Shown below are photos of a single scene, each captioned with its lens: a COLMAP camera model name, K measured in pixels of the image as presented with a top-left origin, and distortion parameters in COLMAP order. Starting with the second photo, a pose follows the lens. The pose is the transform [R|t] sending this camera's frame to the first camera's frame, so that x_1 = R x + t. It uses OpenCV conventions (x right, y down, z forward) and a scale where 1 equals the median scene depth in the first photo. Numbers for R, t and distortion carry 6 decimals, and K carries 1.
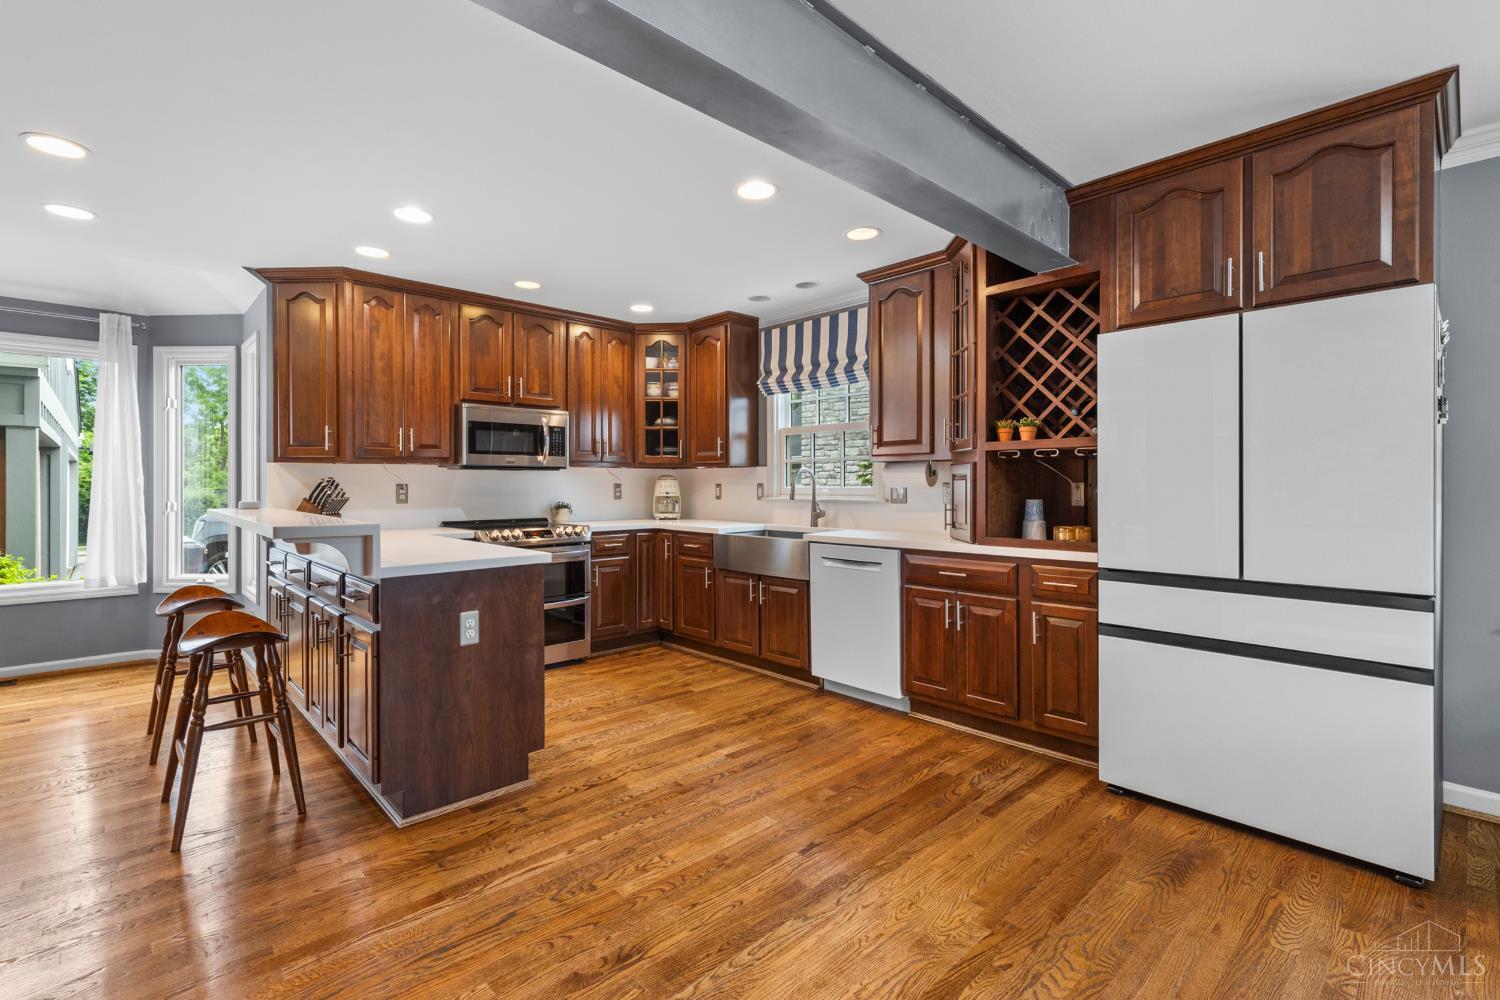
lens RADIAL K [[672.4, 0, 740.8], [0, 672.4, 491.1], [0, 0, 1]] dist [0.002953, -0.001087]
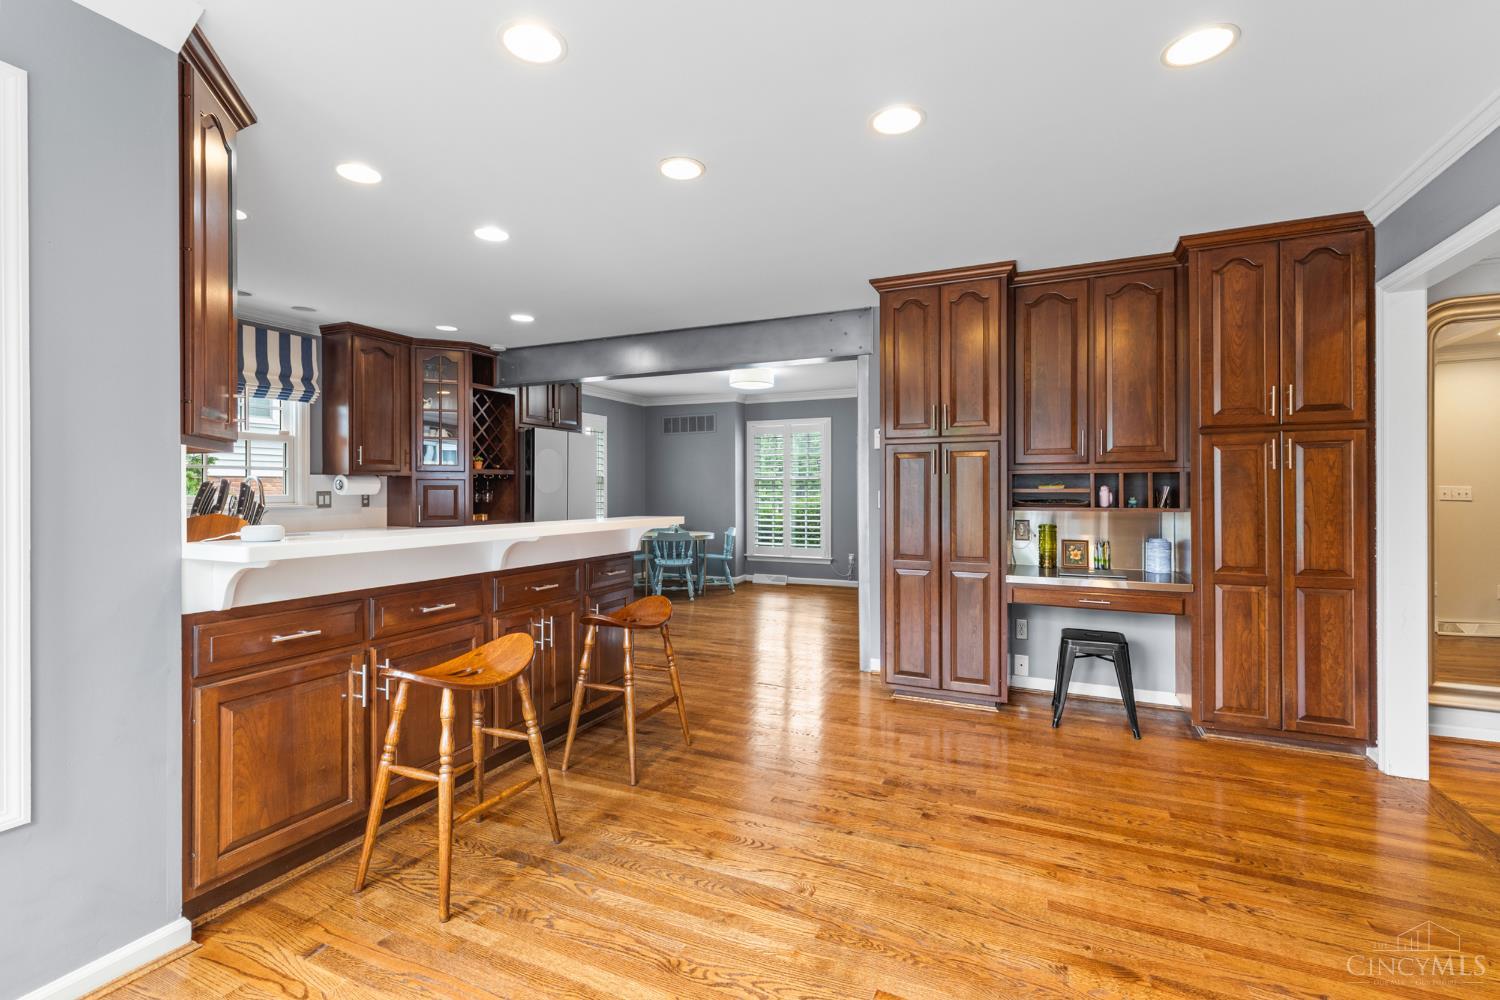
lens RADIAL K [[672.4, 0, 739.2], [0, 672.4, 494.1], [0, 0, 1]] dist [0.002953, -0.001087]
pose [[-0.375044, -0.001845, 0.927005, -1.361455], [0.013640, 0.999879, 0.007509, -0.007328], [-0.926907, 0.015460, -0.374973, 0.882662]]
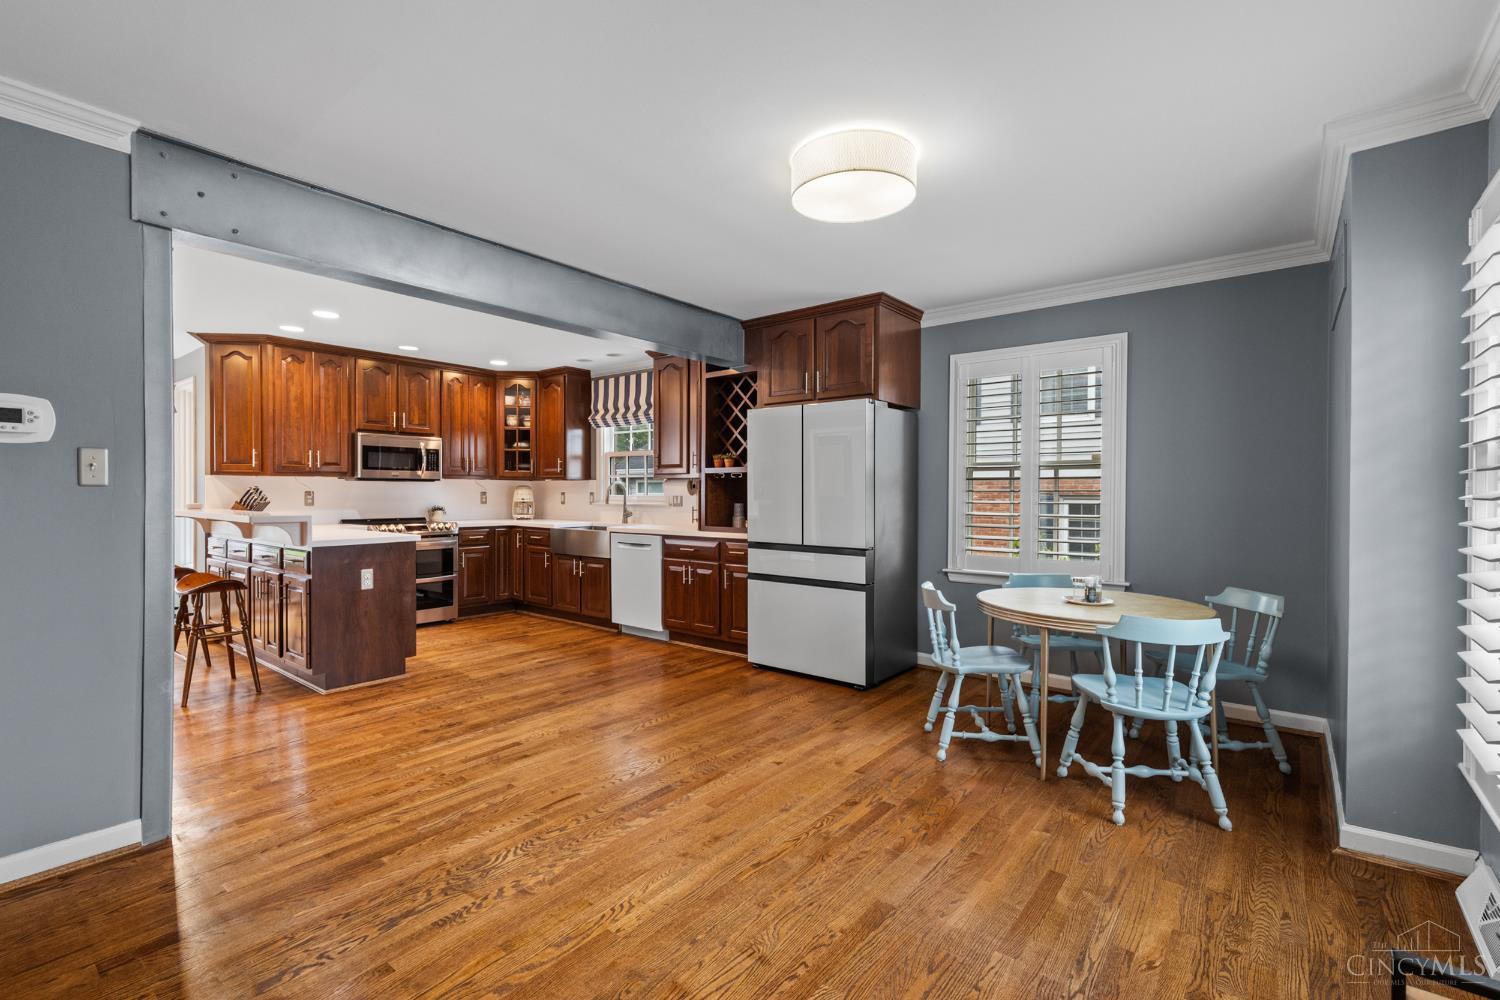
lens RADIAL K [[672.4, 0, 745.0], [0, 672.4, 503.0], [0, 0, 1]] dist [0.002953, -0.001087]
pose [[0.989557, 0.003729, 0.144095, 0.195620], [-0.004493, 0.999978, 0.004976, 0.002667], [-0.144073, -0.005572, 0.989551, -0.544077]]
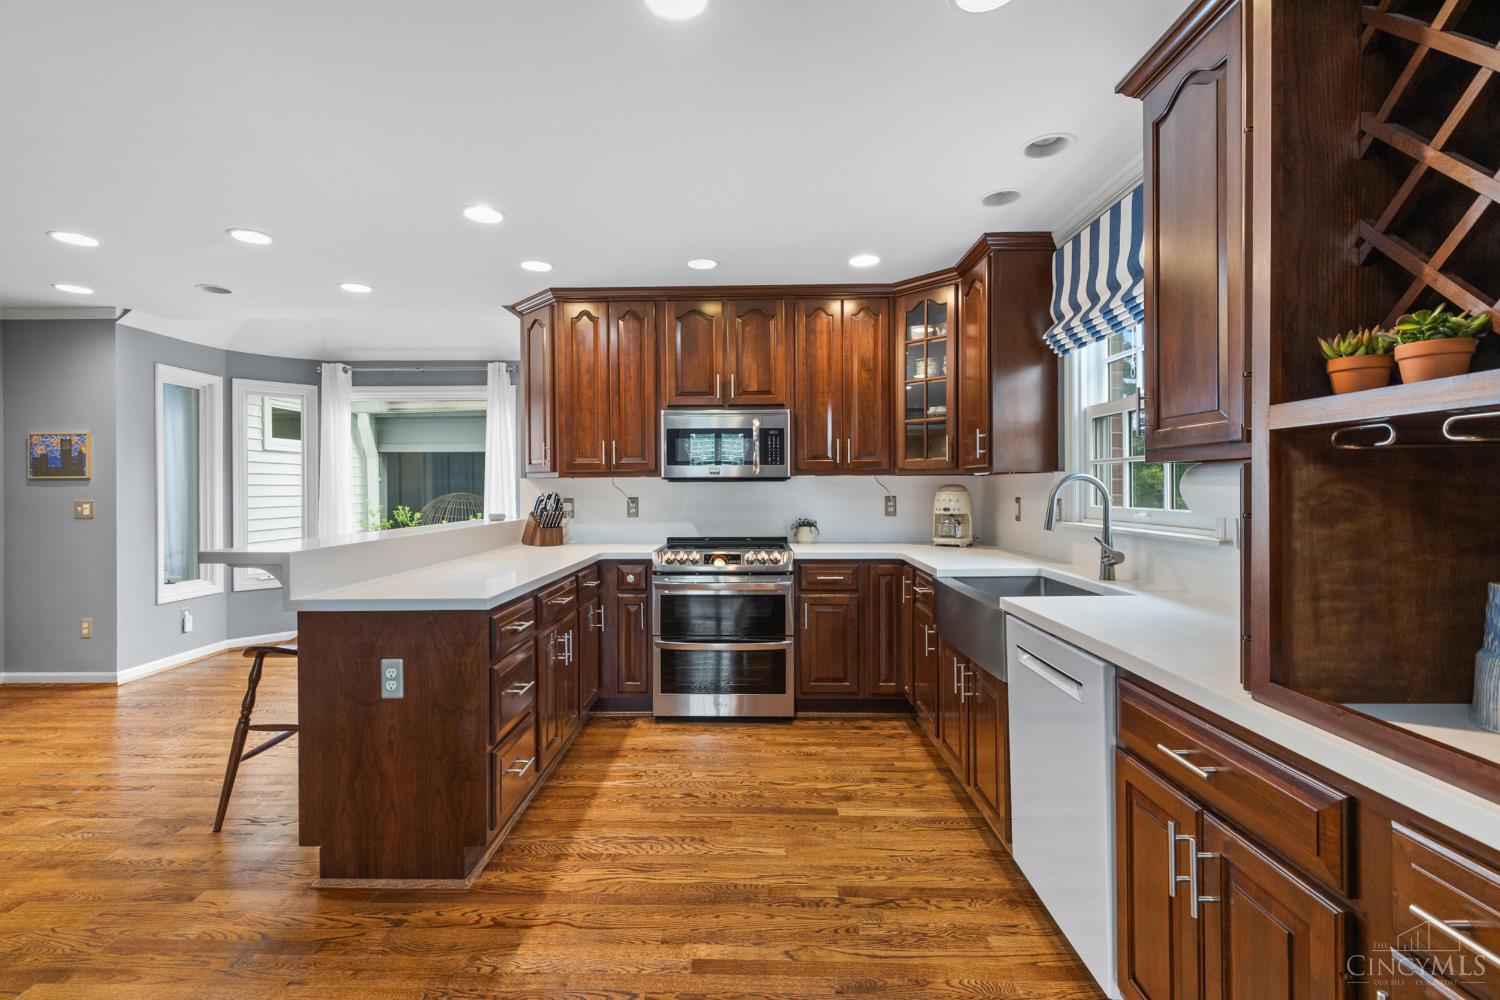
lens RADIAL K [[672.4, 0, 742.6], [0, 672.4, 491.3], [0, 0, 1]] dist [0.002953, -0.001087]
pose [[0.714896, 0.002636, -0.699226, 0.357879], [-0.003055, 0.999995, 0.000647, -0.024906], [0.699224, 0.001674, 0.714900, 0.495038]]
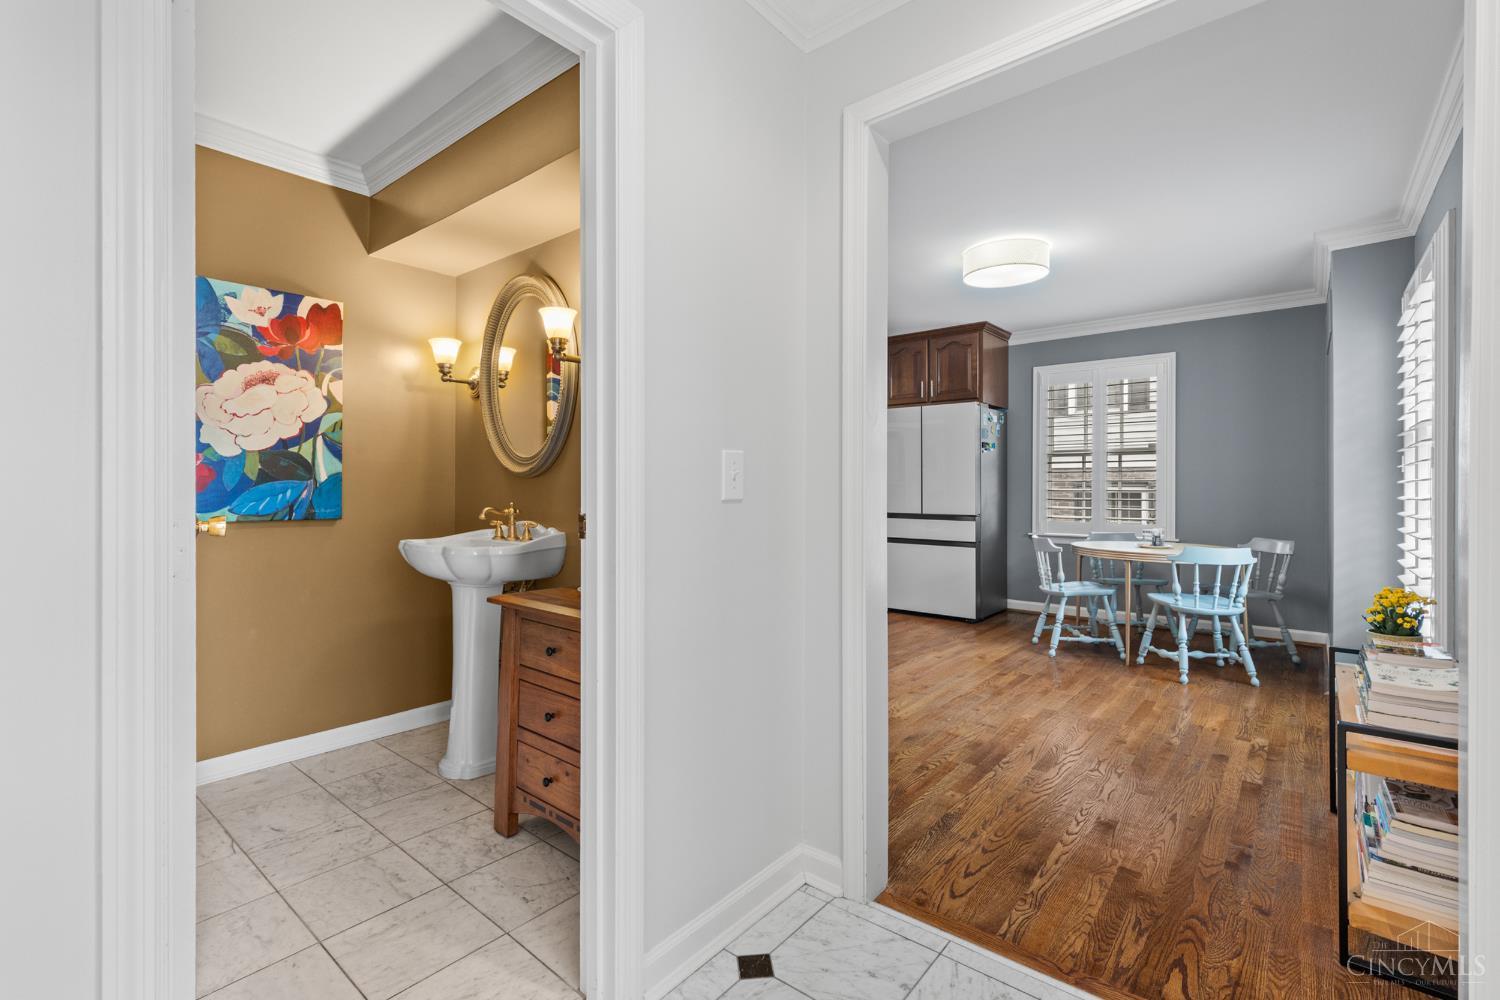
lens RADIAL K [[672.4, 0, 747.8], [0, 672.4, 491.2], [0, 0, 1]] dist [0.002953, -0.001087]
pose [[0.991880, 0.003307, 0.127138, -0.131918], [-0.002710, 0.999984, -0.004864, 0.039542], [-0.127152, 0.004480, 0.991873, -0.872349]]
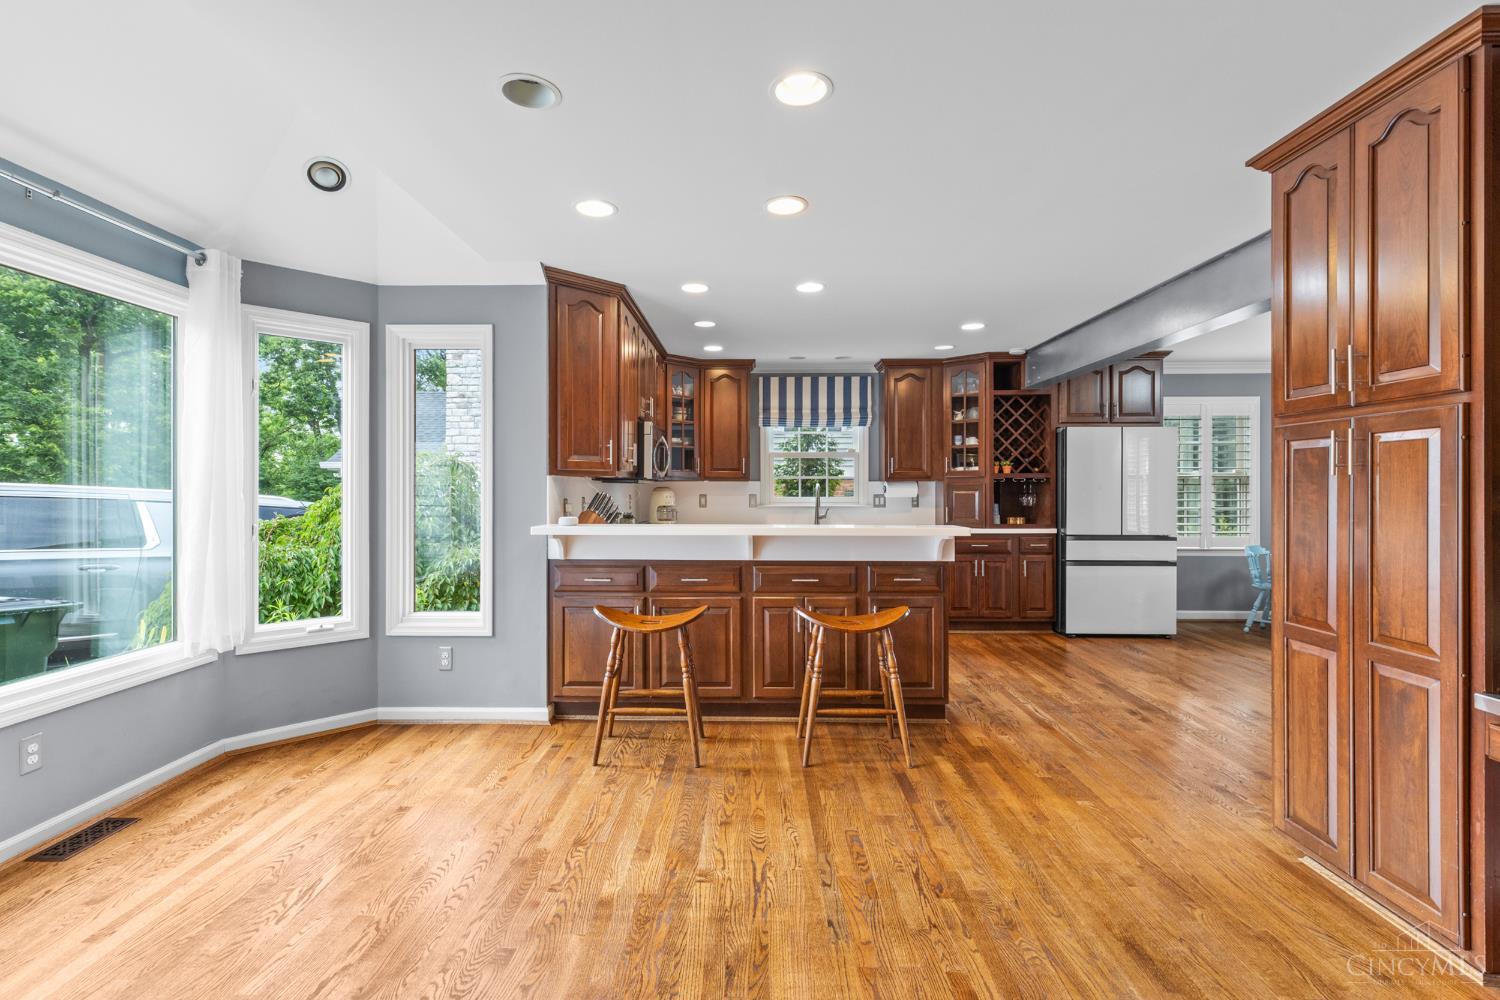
lens RADIAL K [[672.4, 0, 734.3], [0, 672.4, 490.8], [0, 0, 1]] dist [0.002953, -0.001087]
pose [[0.703537, 0.000449, 0.710658, -1.270117], [0.007473, 0.999940, -0.008031, -0.012788], [-0.710619, 0.010961, 0.703492, 0.175666]]
